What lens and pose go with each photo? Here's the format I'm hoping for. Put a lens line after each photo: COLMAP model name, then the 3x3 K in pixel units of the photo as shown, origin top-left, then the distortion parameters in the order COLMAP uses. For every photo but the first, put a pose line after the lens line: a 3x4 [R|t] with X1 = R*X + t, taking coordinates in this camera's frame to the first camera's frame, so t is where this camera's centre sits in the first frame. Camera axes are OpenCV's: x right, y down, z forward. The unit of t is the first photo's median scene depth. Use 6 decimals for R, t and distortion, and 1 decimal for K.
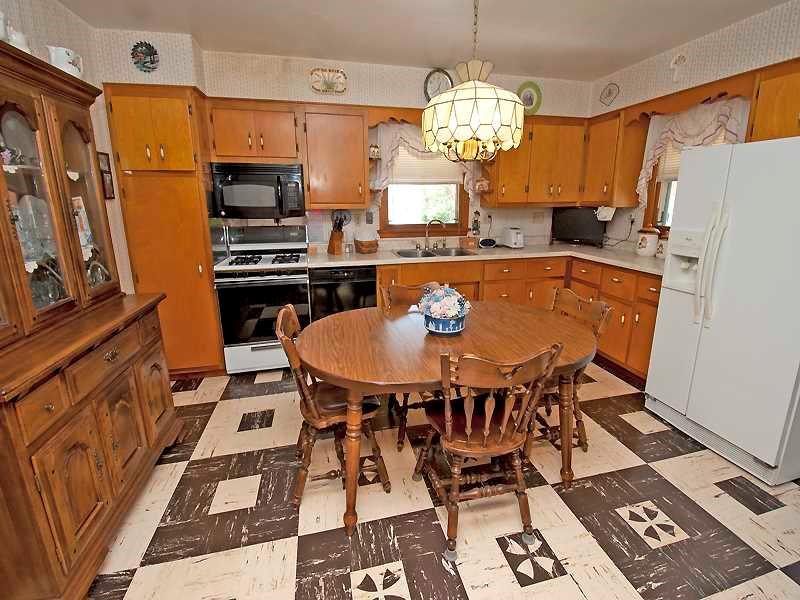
lens RADIAL K [[350.2, 0, 403.9], [0, 350.2, 284.1], [0, 0, 1]] dist [0.019008, -0.022054]
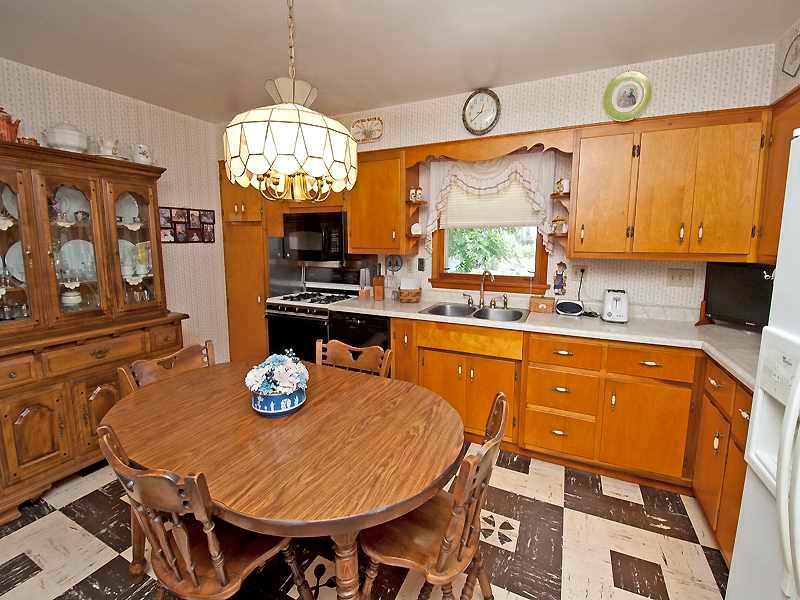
lens RADIAL K [[347.9, 0, 399.9], [0, 347.9, 290.3], [0, 0, 1]] dist [0.016138, -0.021497]
pose [[0.782390, 0.091993, -0.615958, 0.470207], [-0.153890, 0.986918, -0.048075, -0.079833], [0.603477, 0.132403, 0.786311, 0.296455]]
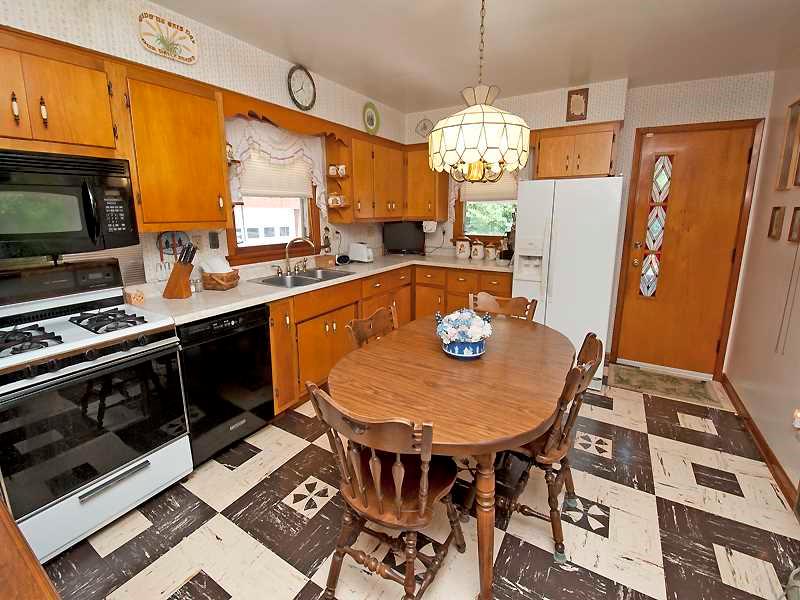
lens RADIAL K [[350.2, 0, 403.9], [0, 350.2, 284.1], [0, 0, 1]] dist [0.019008, -0.022054]
pose [[0.698215, -0.142699, 0.701522, -0.387778], [0.164521, 0.985689, 0.036758, -0.070333], [-0.696727, 0.089750, 0.711699, 0.244173]]
